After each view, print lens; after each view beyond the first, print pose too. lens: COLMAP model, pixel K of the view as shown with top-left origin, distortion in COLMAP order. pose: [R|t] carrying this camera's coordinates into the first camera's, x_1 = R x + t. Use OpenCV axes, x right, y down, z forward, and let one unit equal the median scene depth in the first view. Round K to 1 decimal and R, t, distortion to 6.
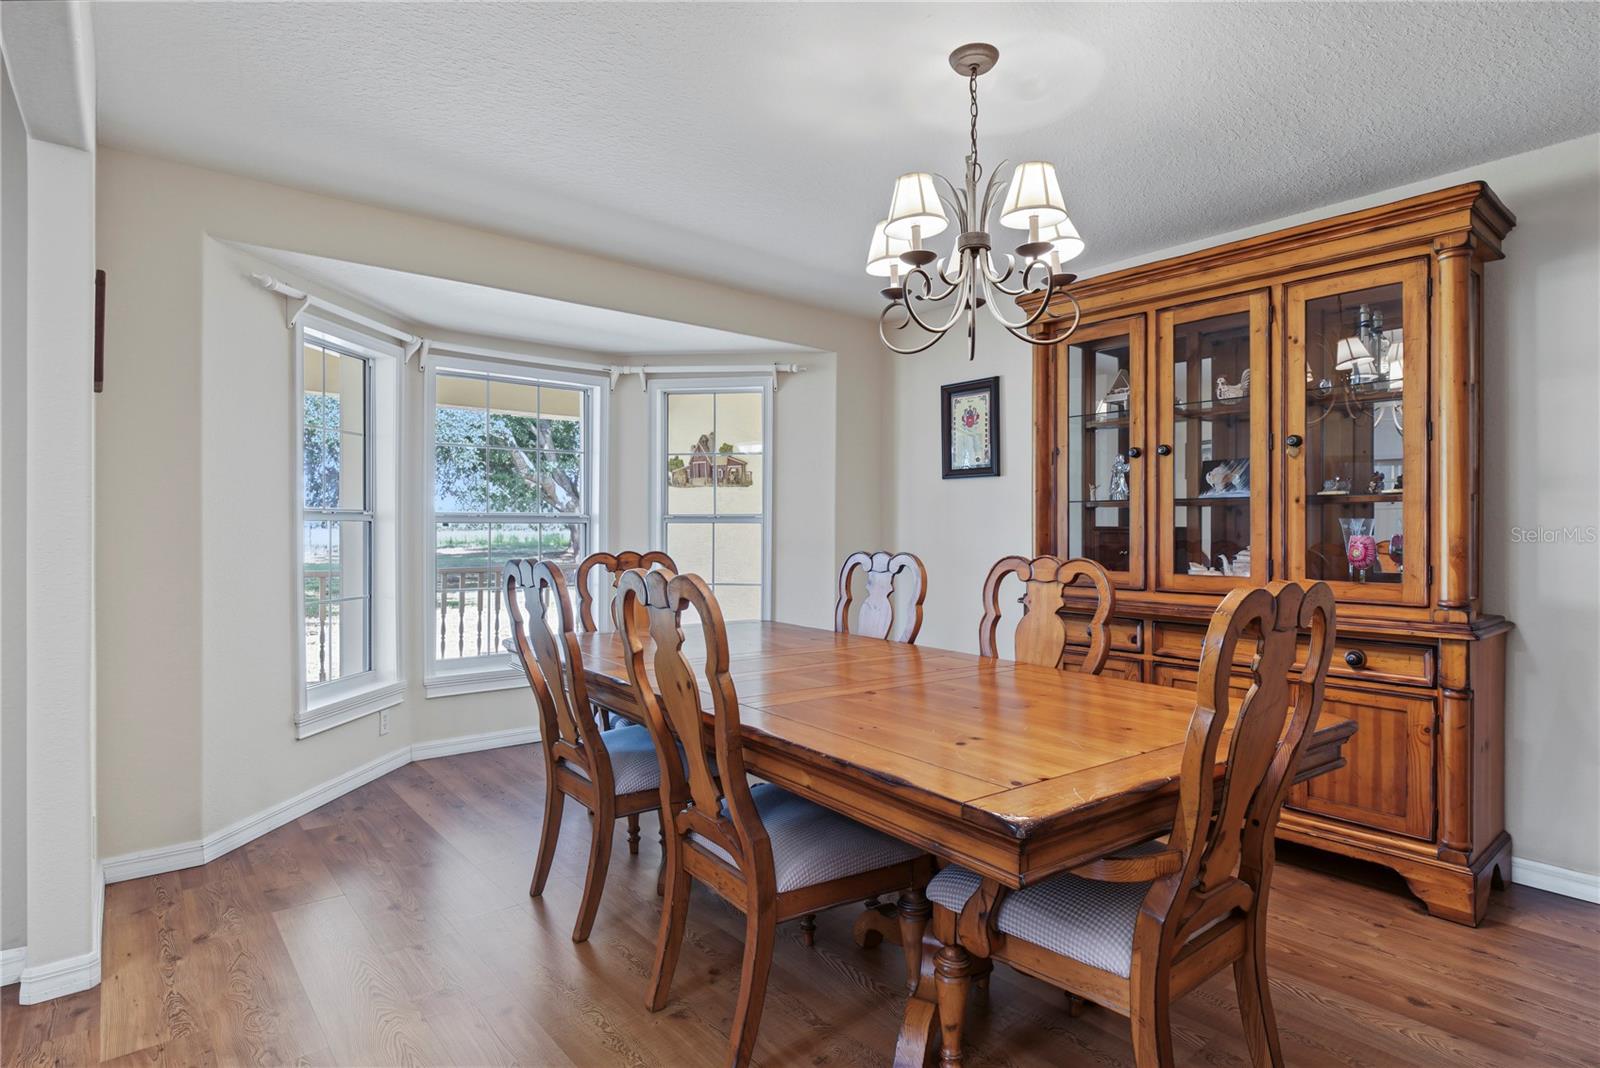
lens RADIAL K [[829.5, 0, 801.2], [0, 829.5, 529.7], [0, 0, 1]] dist [-0.001372, -0.000213]
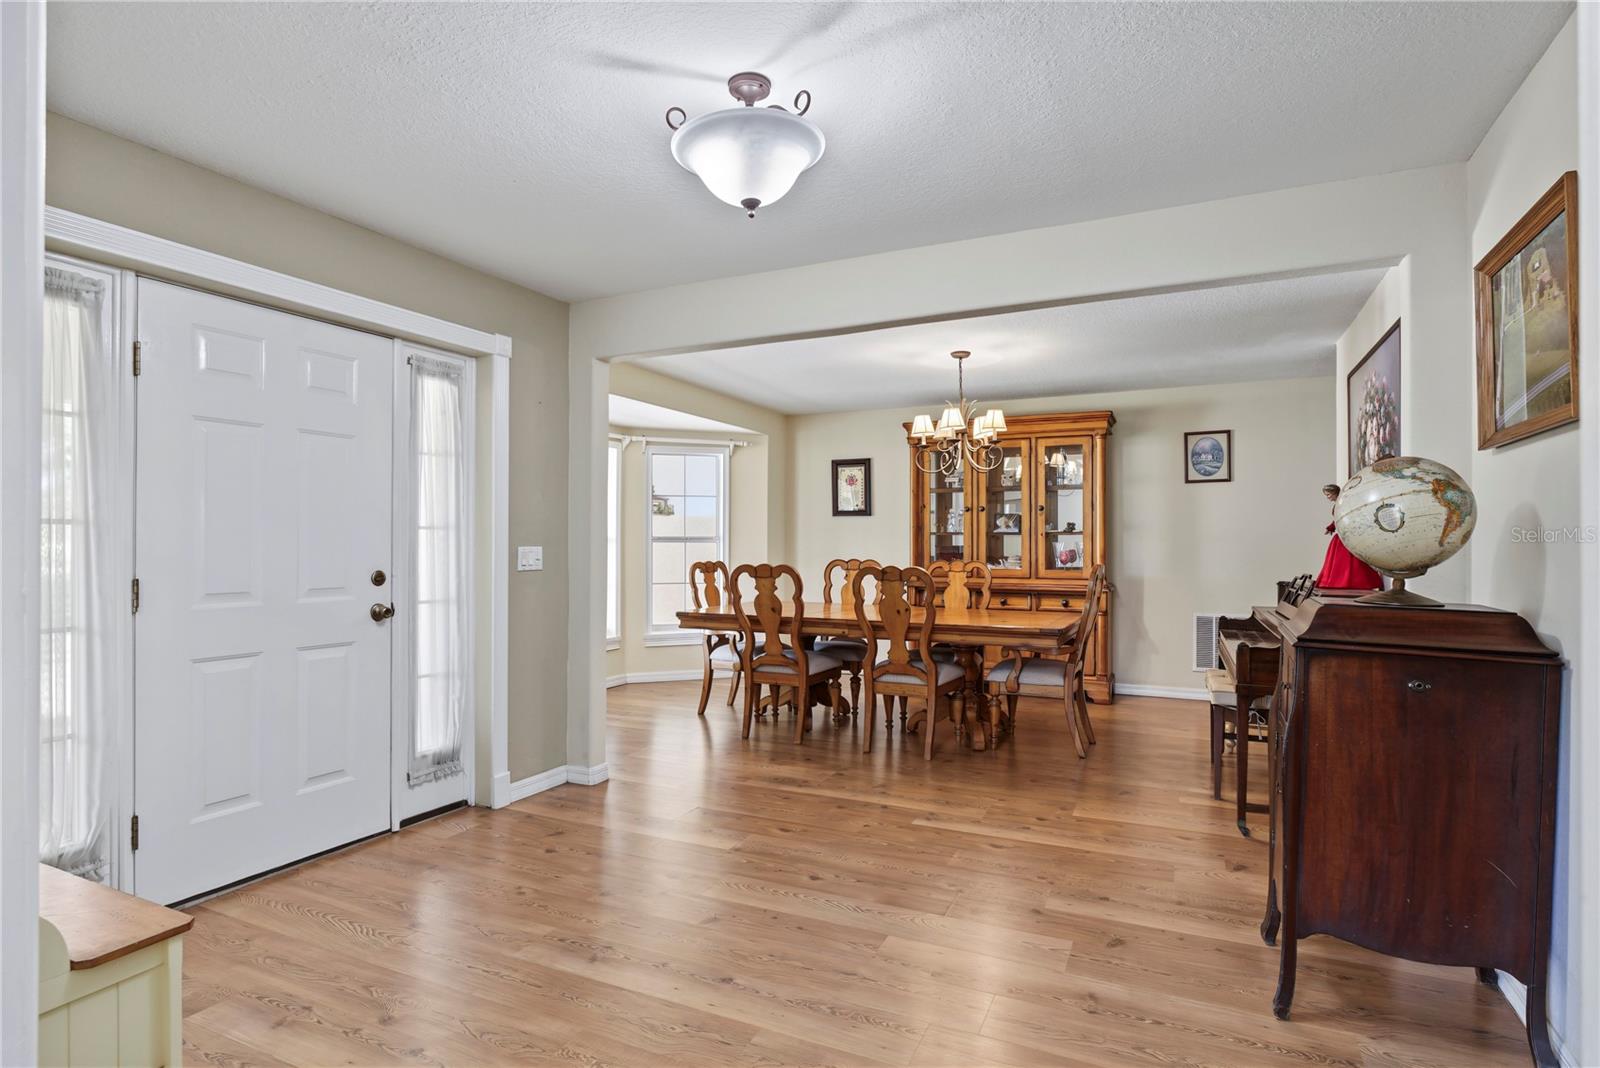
lens RADIAL K [[829.5, 0, 797.6], [0, 829.5, 539.2], [0, 0, 1]] dist [-0.001372, -0.000213]
pose [[0.902045, -0.000940, 0.431641, -0.641737], [0.001555, 0.999998, -0.001074, -0.013955], [-0.431639, 0.001640, 0.902045, -0.492737]]
